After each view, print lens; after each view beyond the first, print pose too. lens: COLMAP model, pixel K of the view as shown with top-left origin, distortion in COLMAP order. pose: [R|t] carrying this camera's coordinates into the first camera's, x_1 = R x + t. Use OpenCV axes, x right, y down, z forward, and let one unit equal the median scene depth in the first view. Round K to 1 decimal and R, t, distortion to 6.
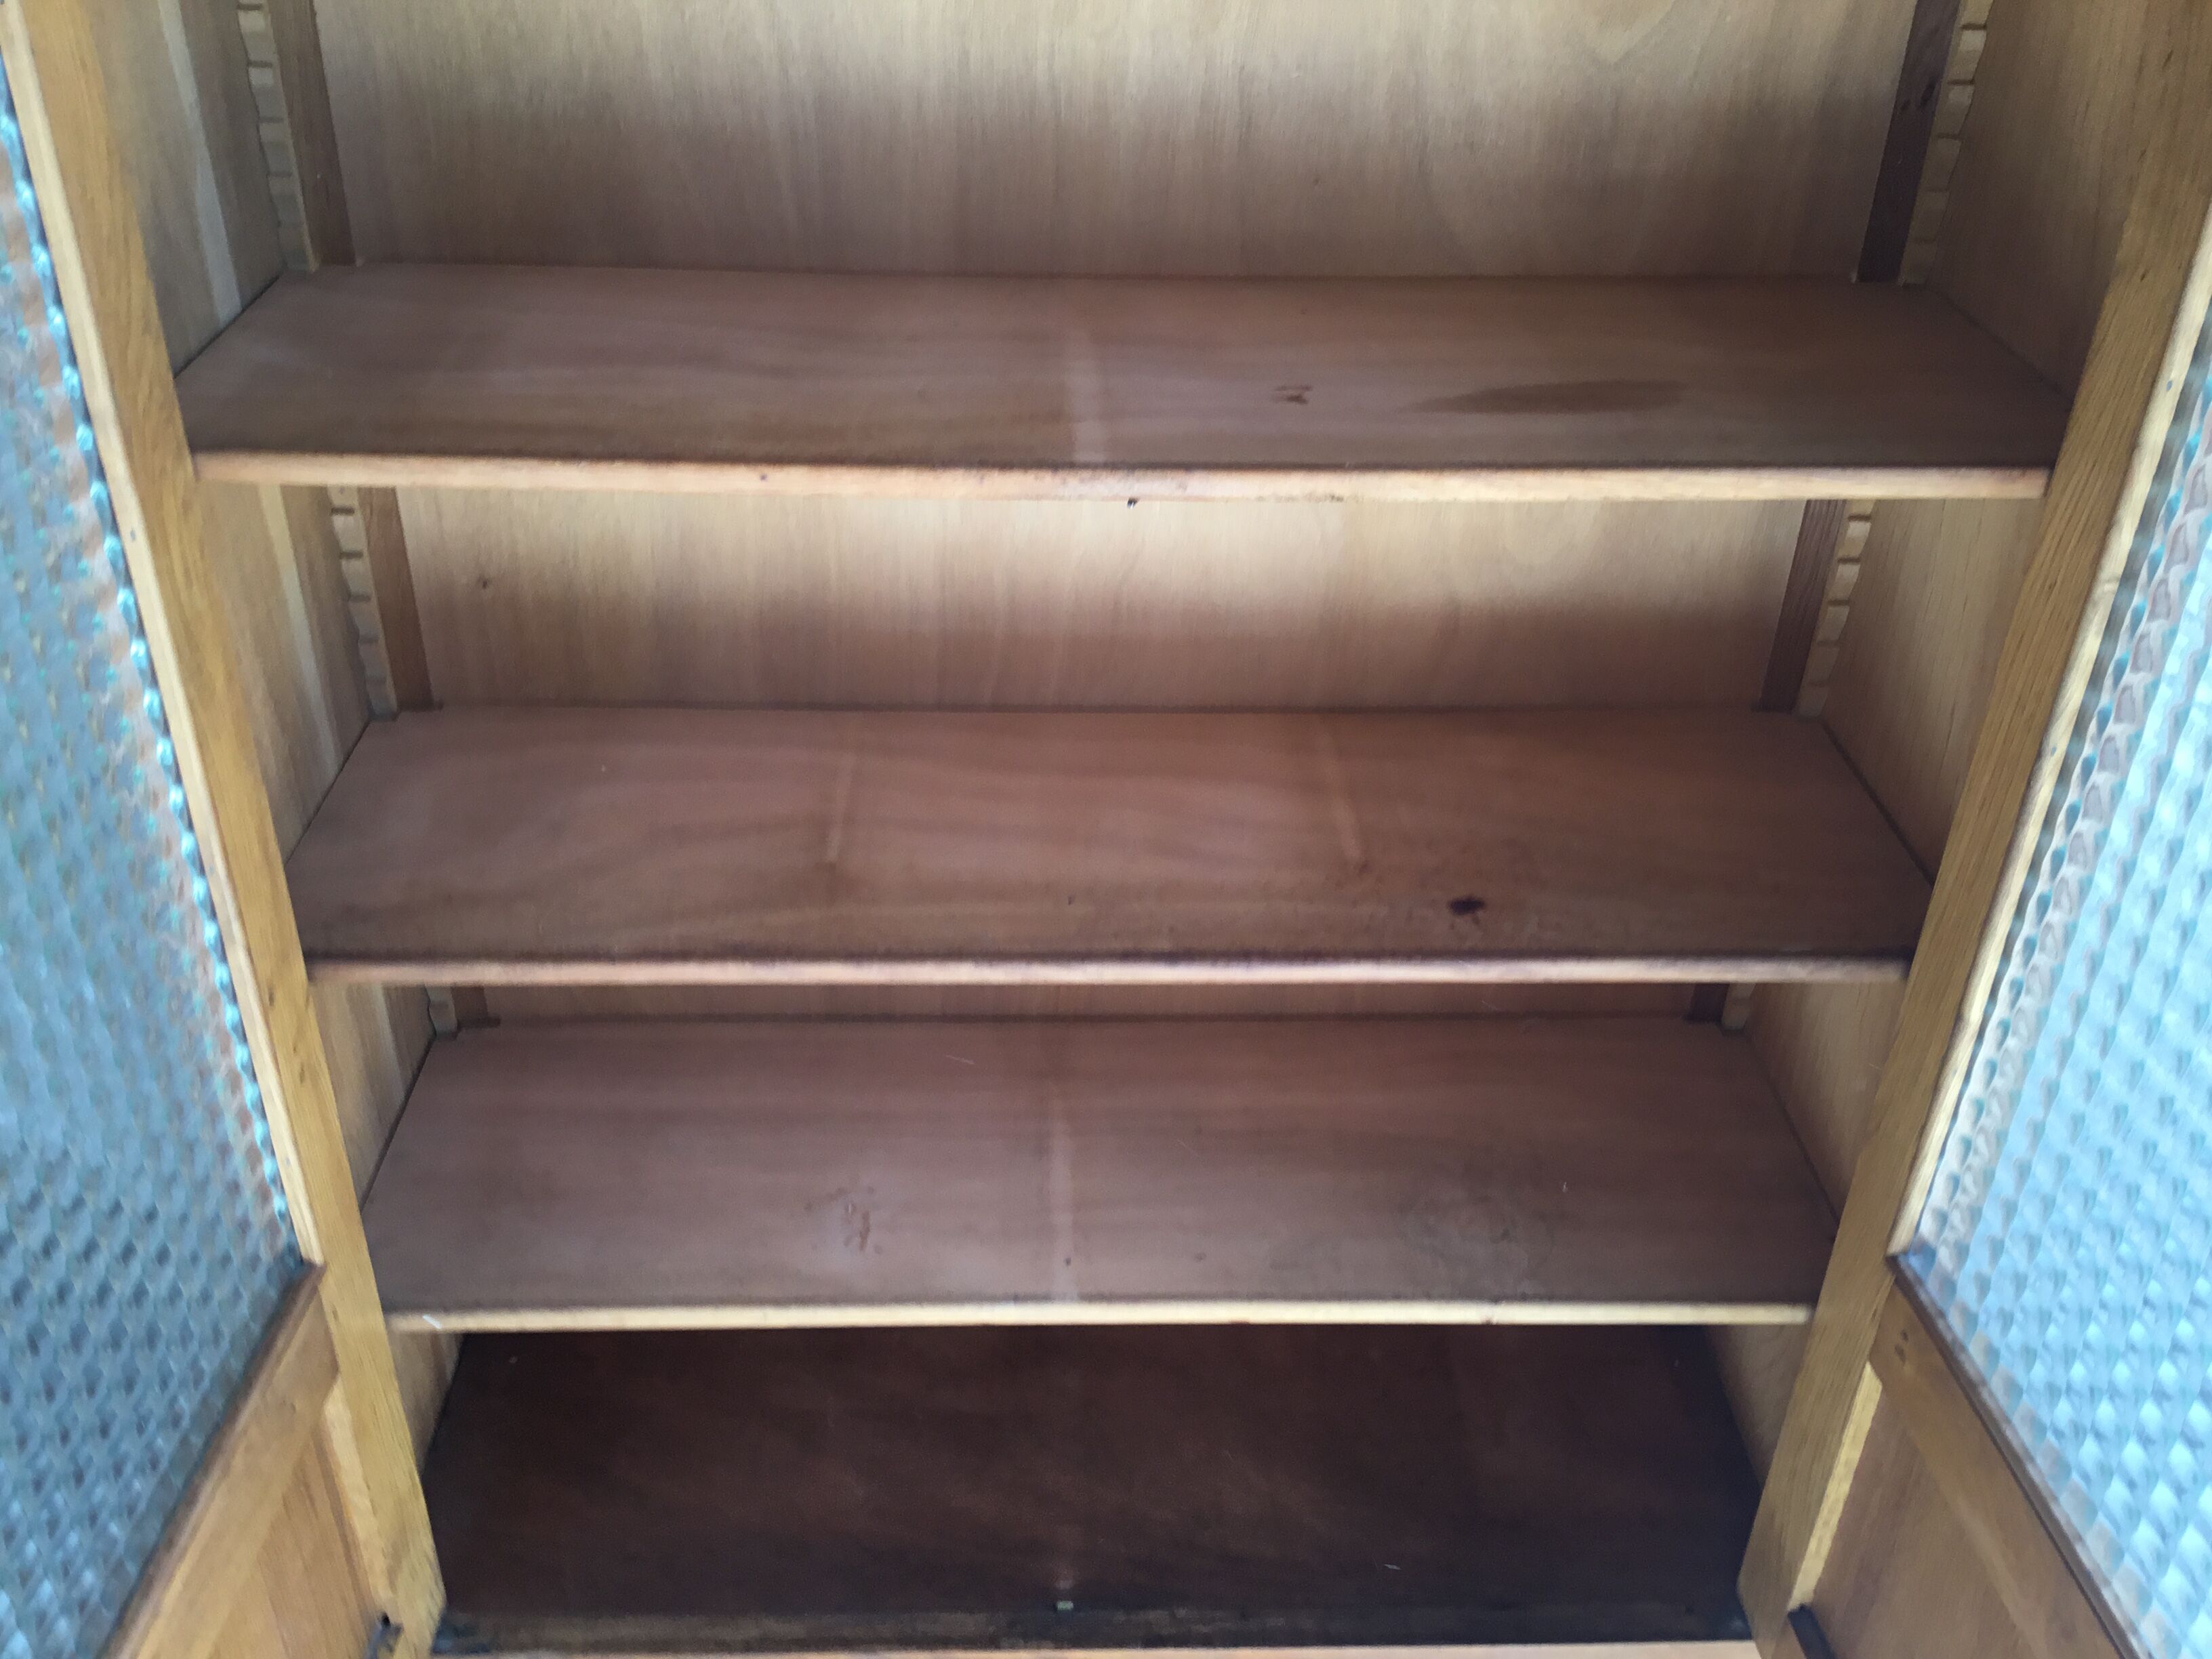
lens RADIAL K [[2003.9, 0, 1100.7], [0, 2003.9, 760.6], [0, 0, 1]] dist [0.128175, -0.259532]
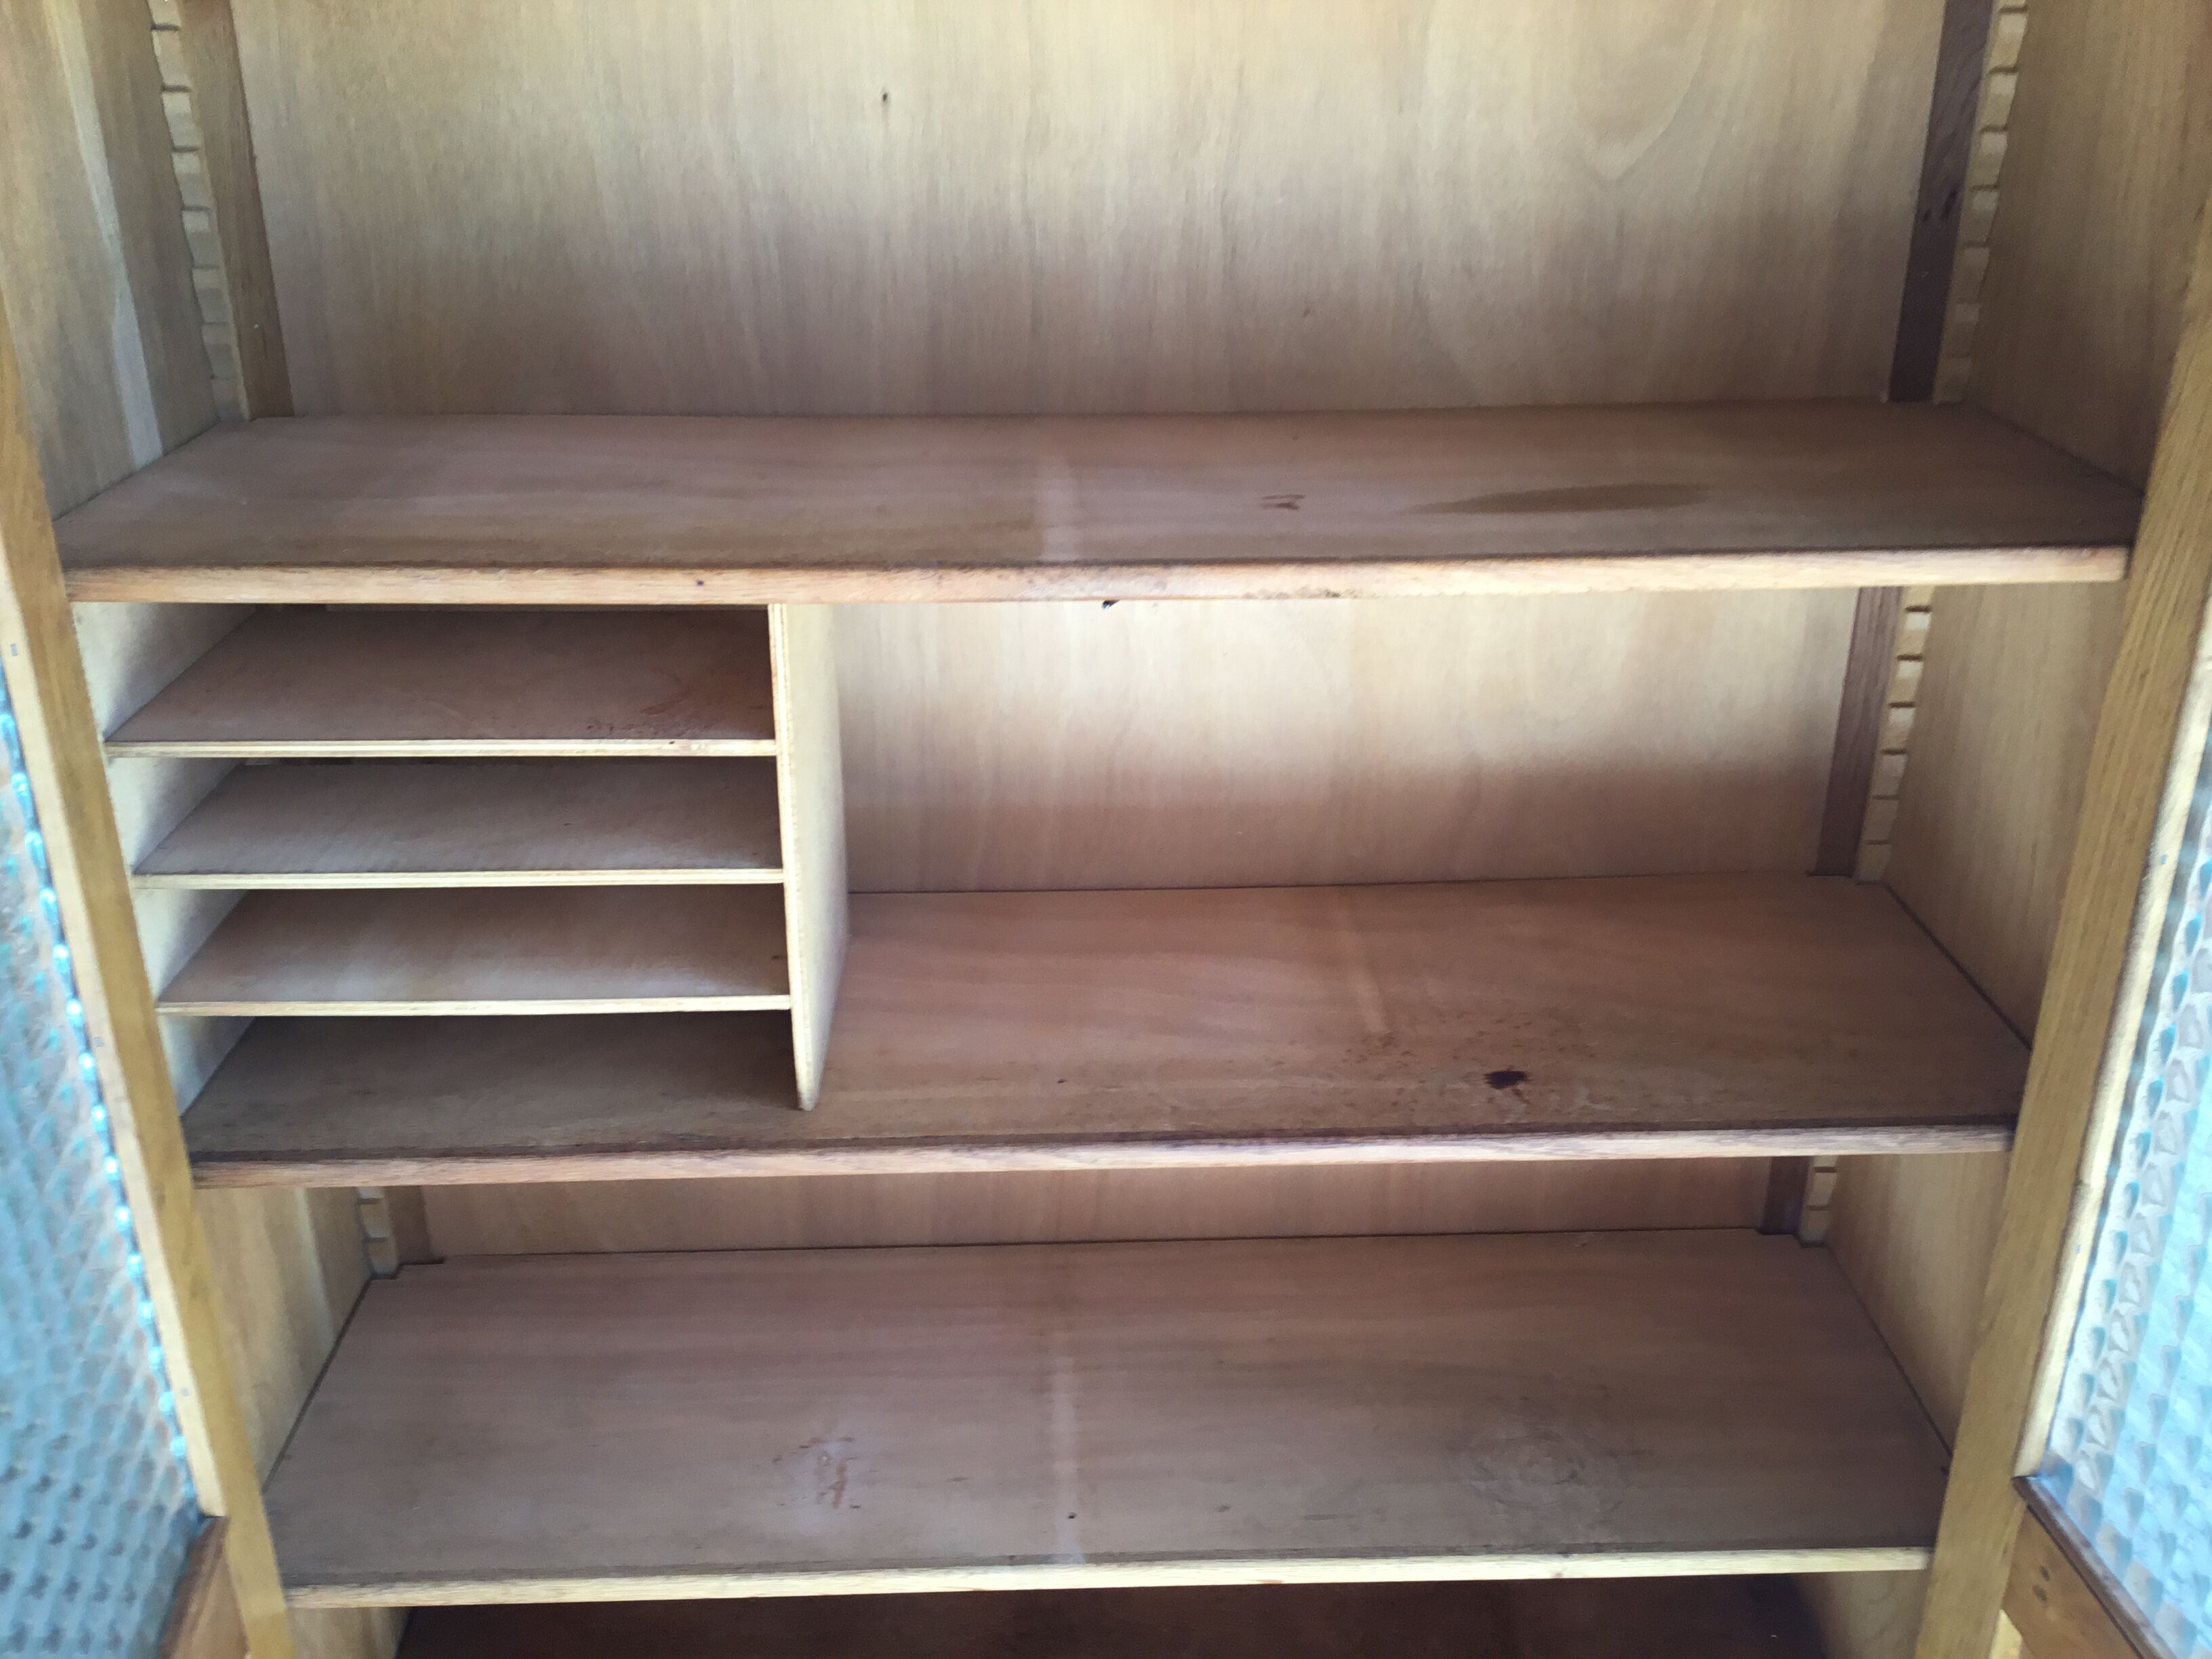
lens RADIAL K [[1975.4, 0, 1104.6], [0, 1975.4, 777.7], [0, 0, 1]] dist [0.091840, -0.134976]
pose [[0.999618, -0.023272, -0.014910, 0.021394], [0.020848, 0.989055, -0.146069, 0.066662], [0.018147, 0.145703, 0.989162, 0.111833]]
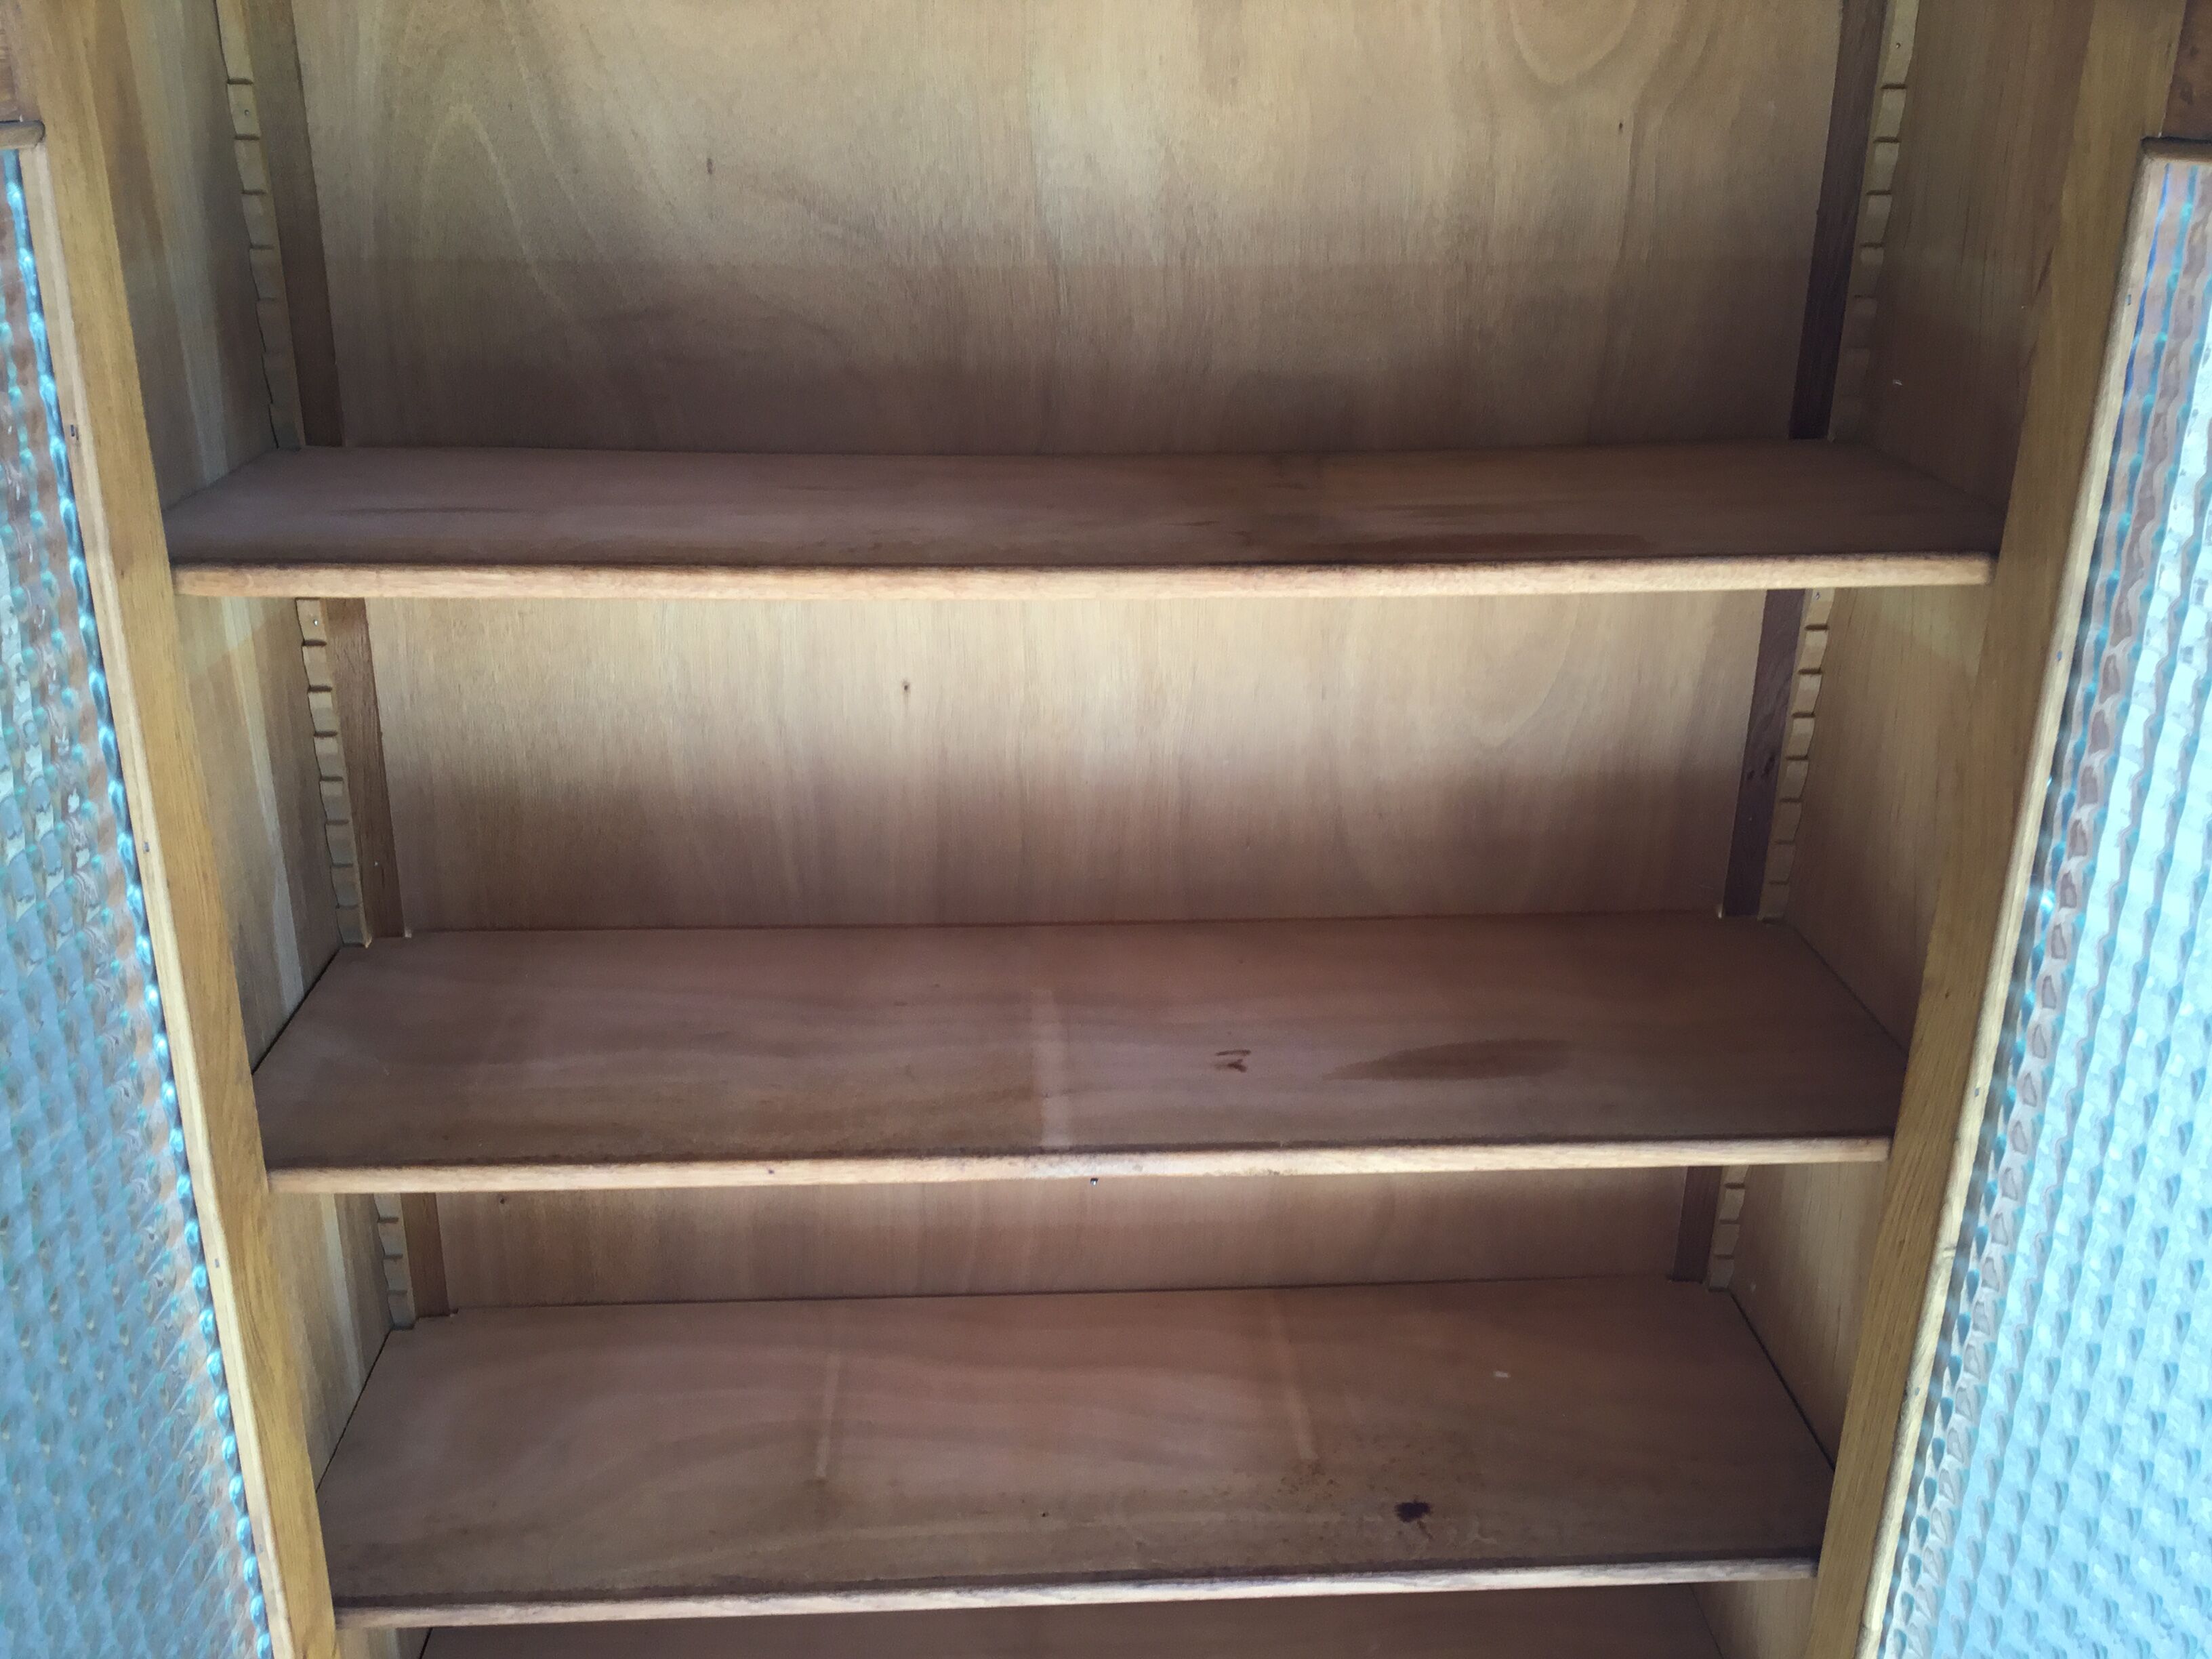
lens RADIAL K [[2005.5, 0, 1105.0], [0, 2005.5, 767.0], [0, 0, 1]] dist [0.119754, -0.197289]
pose [[0.999609, -0.016936, 0.022267, -0.000067], [0.020508, 0.984979, -0.171451, -0.138928], [-0.019029, 0.171841, 0.984941, -0.140476]]
